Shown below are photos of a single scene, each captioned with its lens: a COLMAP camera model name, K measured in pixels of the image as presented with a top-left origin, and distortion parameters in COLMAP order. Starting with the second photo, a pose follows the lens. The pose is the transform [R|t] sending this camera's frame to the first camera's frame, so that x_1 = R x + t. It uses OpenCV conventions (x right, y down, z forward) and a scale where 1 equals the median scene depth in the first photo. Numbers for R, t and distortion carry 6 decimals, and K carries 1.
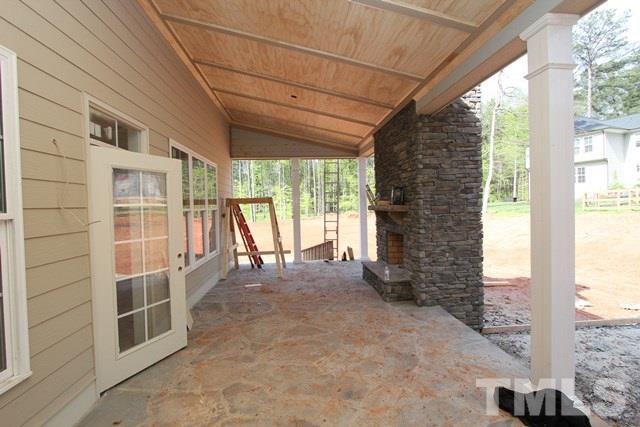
lens RADIAL K [[295.2, 0, 321.7], [0, 295.2, 212.1], [0, 0, 1]] dist [-0.016311, 0.000916]
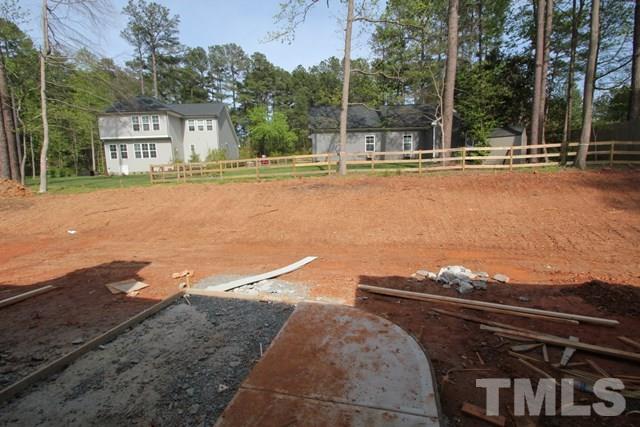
lens RADIAL K [[294.3, 0, 322.1], [0, 294.3, 209.2], [0, 0, 1]] dist [-0.017567, 0.001263]
pose [[0.336831, -0.114319, 0.934599, 0.373402], [0.040915, 0.993442, 0.106770, 0.001590], [-0.940676, 0.002275, 0.339300, 0.216178]]
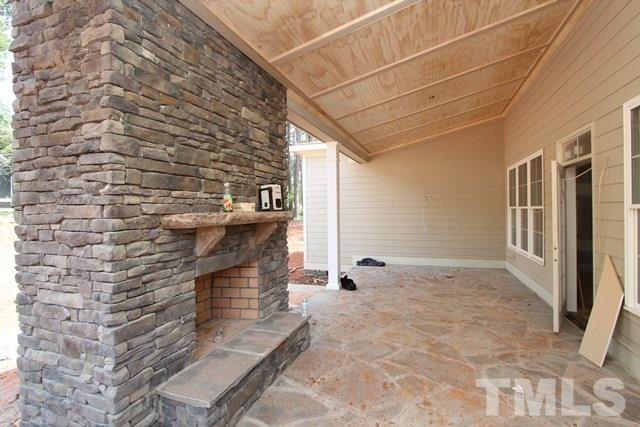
lens RADIAL K [[294.3, 0, 322.1], [0, 294.3, 209.2], [0, 0, 1]] dist [-0.017567, 0.001263]
pose [[-0.894745, 0.036277, 0.445102, -0.138256], [0.043812, 0.999018, 0.006648, -0.029351], [-0.444423, 0.025449, -0.895455, 1.573155]]
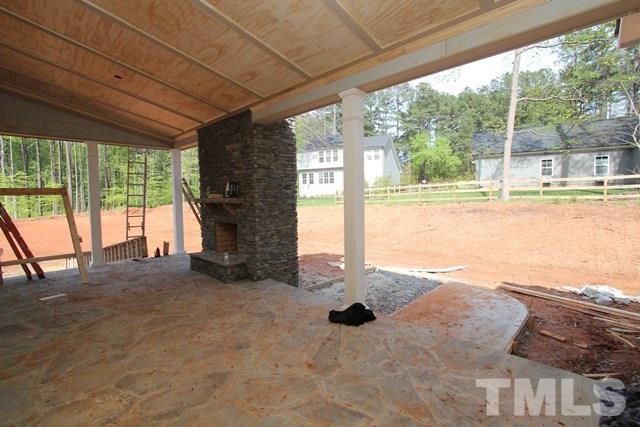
lens RADIAL K [[294.3, 0, 322.1], [0, 294.3, 209.2], [0, 0, 1]] dist [-0.017567, 0.001263]
pose [[0.761392, -0.016555, 0.648080, -0.220899], [0.010631, 0.999858, 0.013050, 0.008449], [-0.648204, -0.003046, 0.761461, -0.092231]]
